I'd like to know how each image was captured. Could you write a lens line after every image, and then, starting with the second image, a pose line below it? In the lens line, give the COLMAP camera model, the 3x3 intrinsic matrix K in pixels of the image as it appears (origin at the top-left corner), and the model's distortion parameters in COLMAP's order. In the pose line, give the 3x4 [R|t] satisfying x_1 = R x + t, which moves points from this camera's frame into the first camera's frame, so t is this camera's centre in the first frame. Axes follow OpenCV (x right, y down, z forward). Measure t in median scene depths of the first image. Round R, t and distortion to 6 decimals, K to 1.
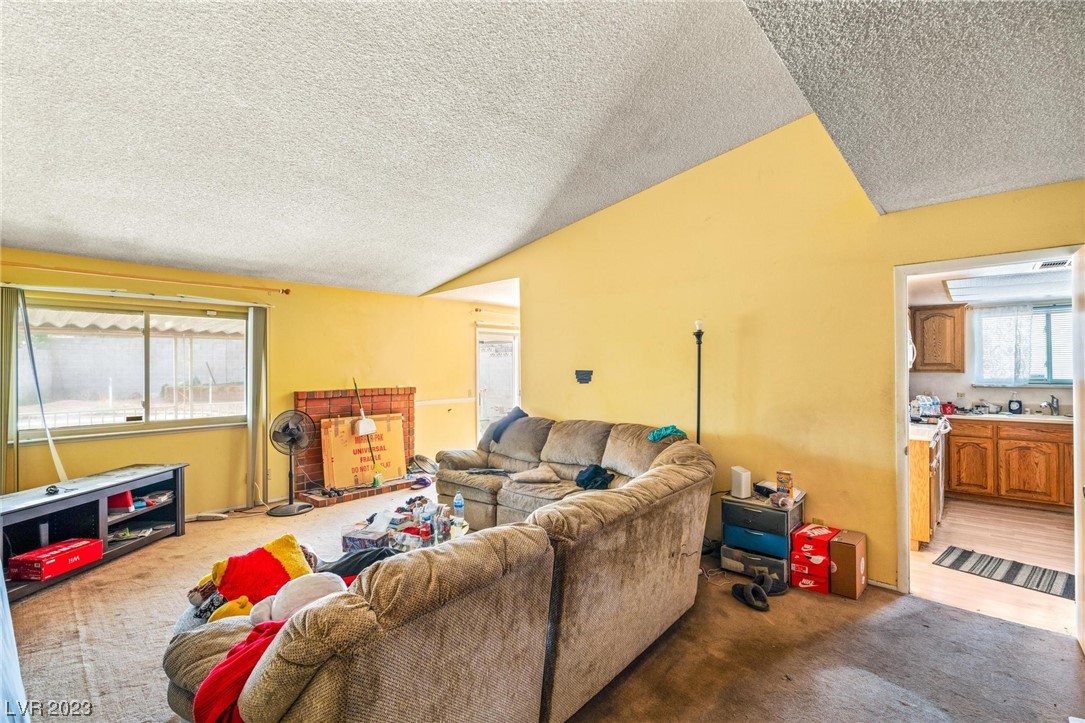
lens RADIAL K [[481.9, 0, 542.4], [0, 481.9, 367.5], [0, 0, 1]] dist [0.000892, 0.000197]
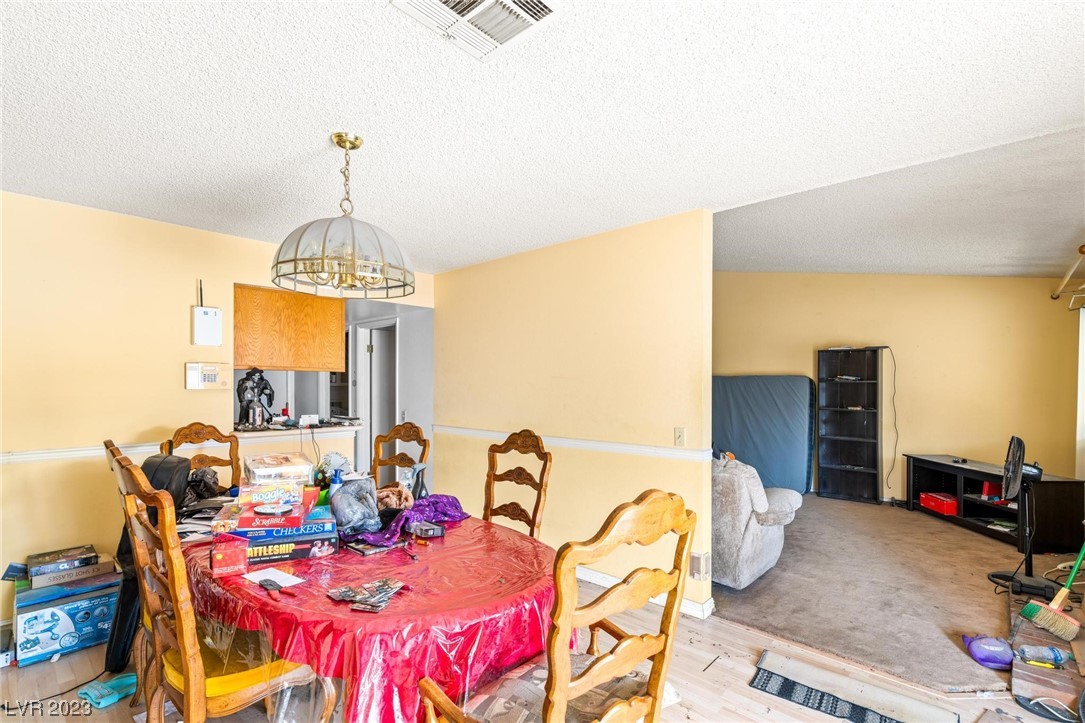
lens RADIAL K [[501.1, 0, 543.1], [0, 501.1, 386.4], [0, 0, 1]] dist [-0.002152, -0.000140]
pose [[-0.999987, 0.004986, -0.000703, 0.163938], [0.004979, 0.999947, 0.008976, 0.005435], [0.000748, 0.008973, -0.999959, 1.659342]]
